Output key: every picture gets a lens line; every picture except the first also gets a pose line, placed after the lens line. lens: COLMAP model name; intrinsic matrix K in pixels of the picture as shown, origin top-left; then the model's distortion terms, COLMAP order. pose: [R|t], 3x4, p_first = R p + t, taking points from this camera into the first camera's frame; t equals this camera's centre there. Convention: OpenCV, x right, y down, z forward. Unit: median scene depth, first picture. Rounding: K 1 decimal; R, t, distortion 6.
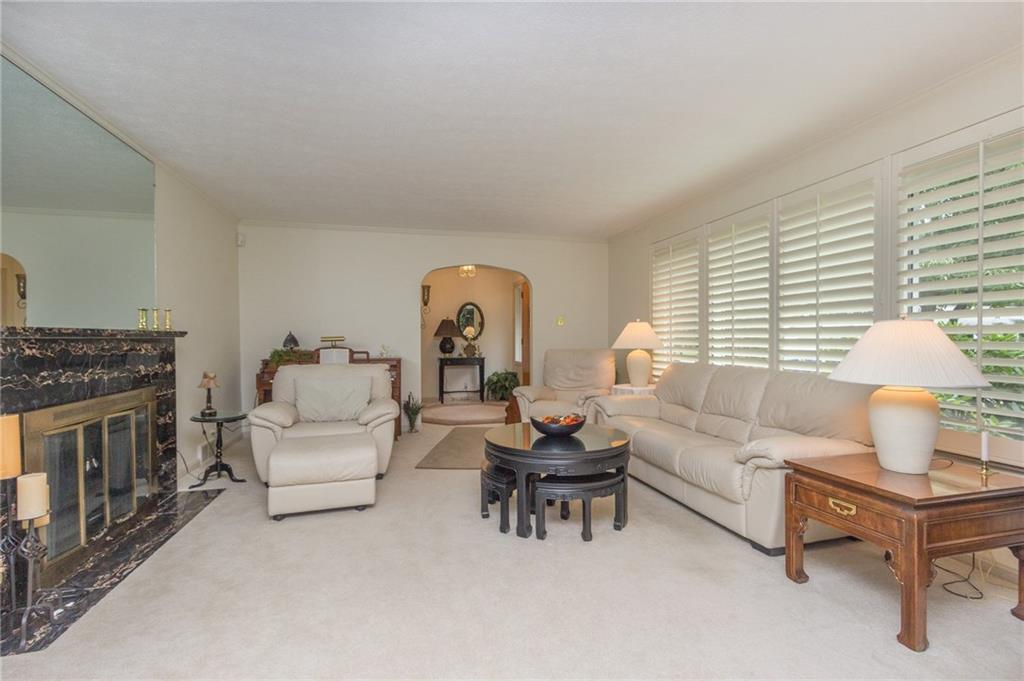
lens RADIAL K [[464.3, 0, 512.0], [0, 464.3, 342.1], [0, 0, 1]] dist [0.012341, -0.000541]
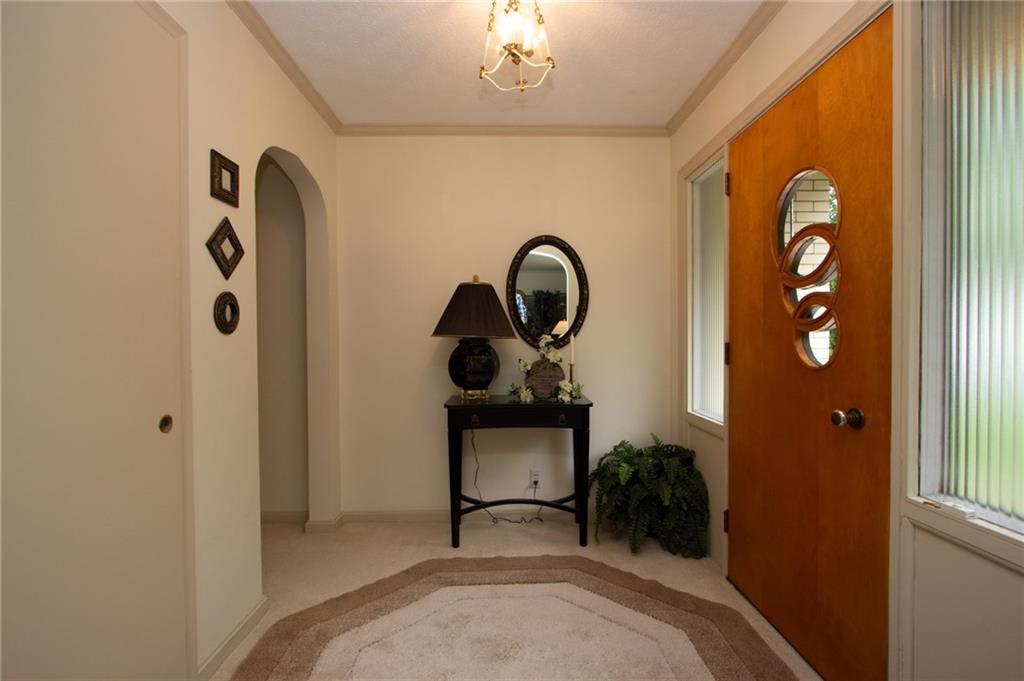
lens RADIAL K [[464.3, 0, 508.1], [0, 464.3, 340.2], [0, 0, 1]] dist [0.012341, -0.000541]
pose [[0.975491, 0.006319, -0.219949, -0.044323], [-0.005857, 0.999979, 0.002754, -0.009692], [0.219962, -0.001398, 0.975508, 0.680225]]
